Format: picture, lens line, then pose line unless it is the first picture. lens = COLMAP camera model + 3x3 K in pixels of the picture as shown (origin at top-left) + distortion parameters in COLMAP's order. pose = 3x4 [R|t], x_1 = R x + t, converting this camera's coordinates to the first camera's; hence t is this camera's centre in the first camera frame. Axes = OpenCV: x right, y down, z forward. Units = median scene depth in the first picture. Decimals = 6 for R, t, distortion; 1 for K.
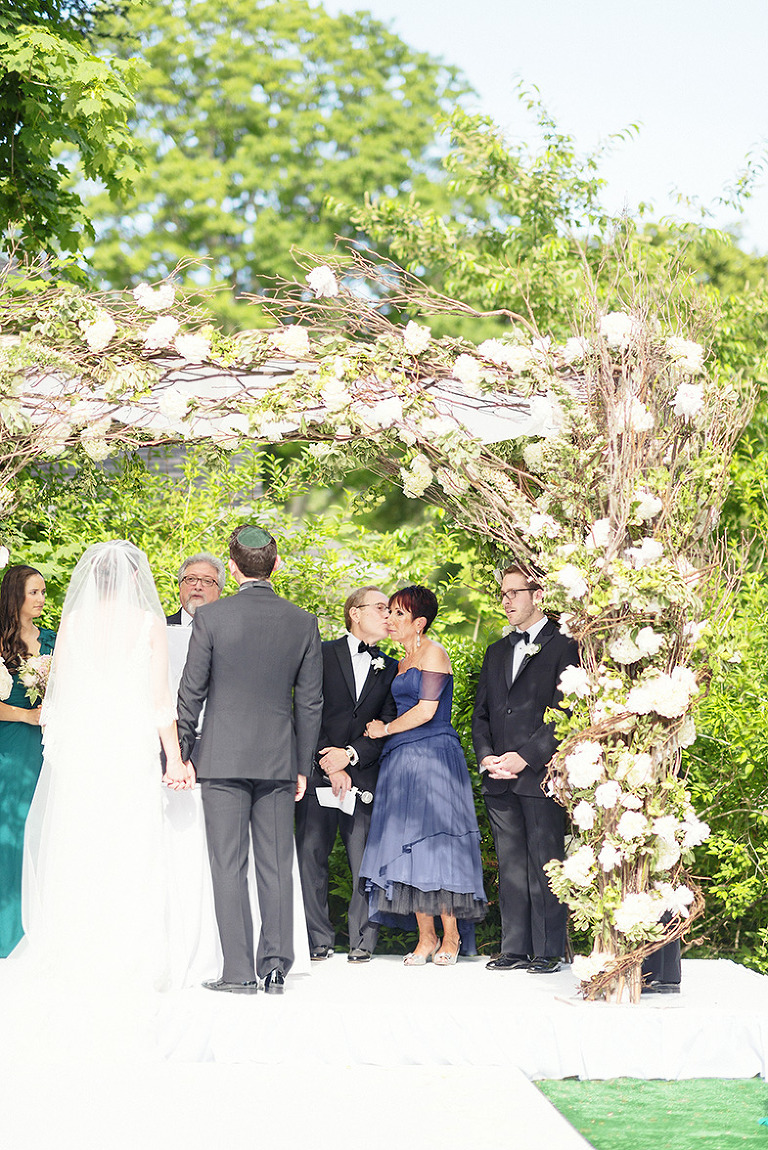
lens RADIAL K [[2746.0, 0, 384.0], [0, 2746.0, 575.0], [0, 0, 1]] dist [-0.043312, 0.000507]
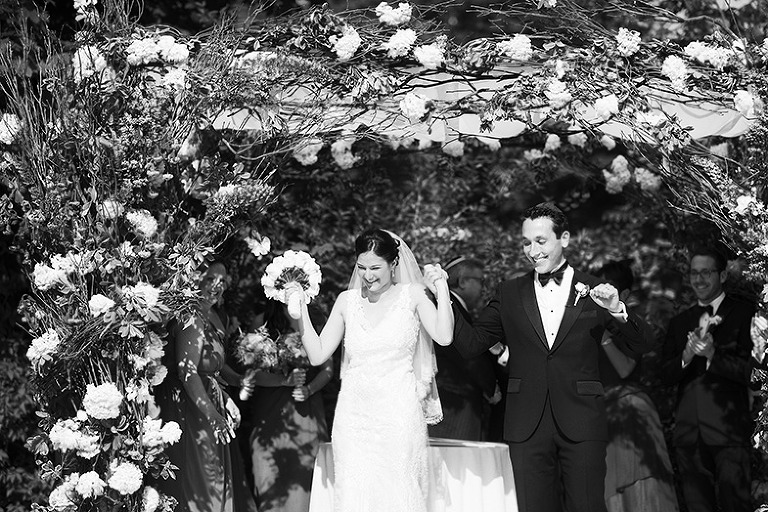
lens RADIAL K [[1898.0, 0, 384.0], [0, 1898.0, 256.0], [0, 0, 1]] dist [-0.002435, -0.729609]
pose [[0.996699, -0.023741, -0.077639, -0.029515], [0.022248, 0.999552, -0.020037, 0.014515], [0.078080, 0.018244, 0.996780, 0.222520]]
